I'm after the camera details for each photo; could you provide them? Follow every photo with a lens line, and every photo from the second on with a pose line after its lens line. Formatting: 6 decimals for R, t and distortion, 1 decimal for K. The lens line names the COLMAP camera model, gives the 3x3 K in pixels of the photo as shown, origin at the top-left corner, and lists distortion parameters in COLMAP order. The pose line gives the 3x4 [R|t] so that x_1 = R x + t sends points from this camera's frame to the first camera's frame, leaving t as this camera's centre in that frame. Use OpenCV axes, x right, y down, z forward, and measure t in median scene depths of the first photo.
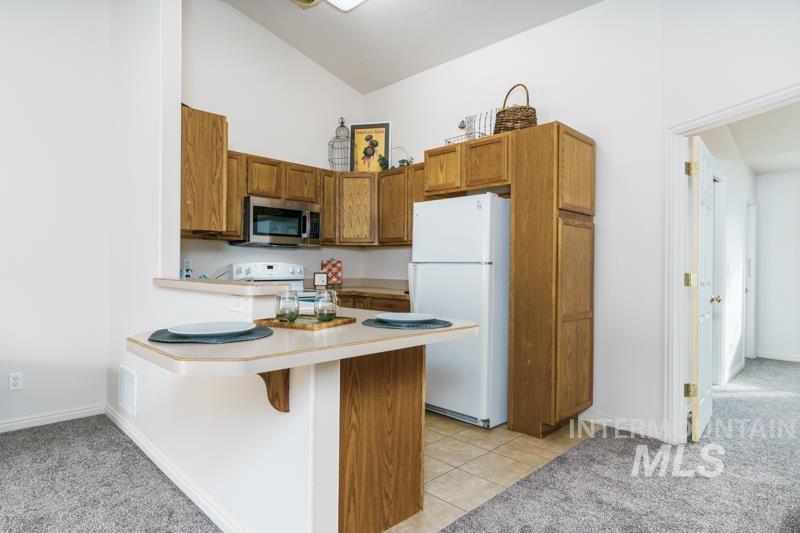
lens RADIAL K [[449.2, 0, 396.2], [0, 449.2, 263.7], [0, 0, 1]] dist [-0.006656, 0.005713]
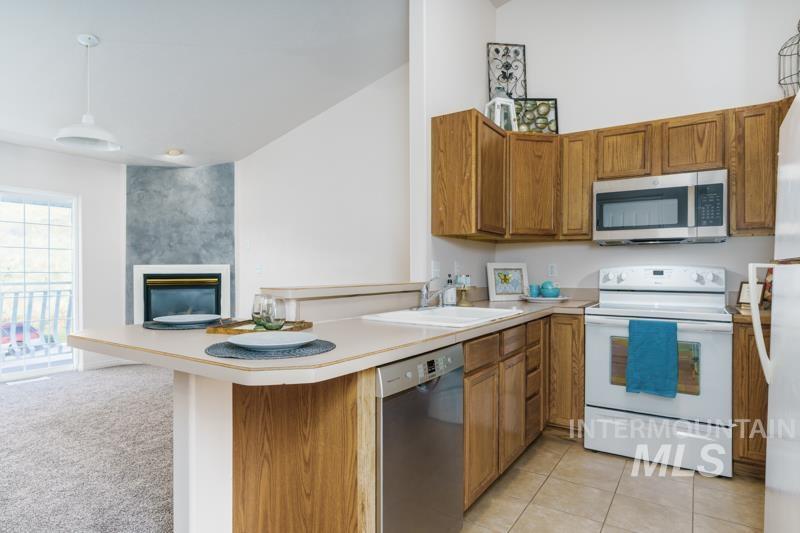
lens RADIAL K [[449.2, 0, 400.7], [0, 449.2, 273.4], [0, 0, 1]] dist [-0.006656, 0.005713]
pose [[0.214011, -0.002337, -0.976828, 0.374694], [0.006288, 0.999980, -0.001015, 0.007478], [0.976811, -0.005926, 0.214021, 0.505439]]
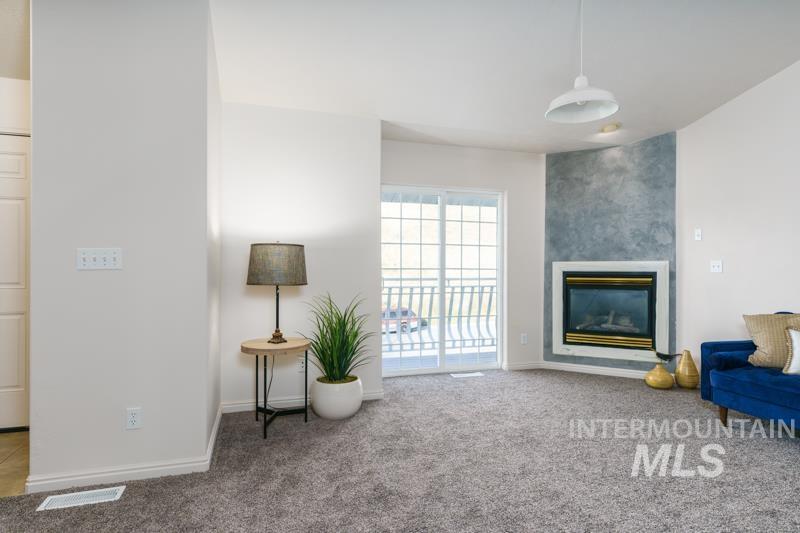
lens RADIAL K [[449.2, 0, 407.7], [0, 449.2, 260.3], [0, 0, 1]] dist [-0.006656, 0.005713]
pose [[-0.451324, -0.027475, -0.891937, 0.162609], [-0.008965, 0.999615, -0.026255, 0.008920], [0.892315, -0.003853, -0.451397, 0.195303]]
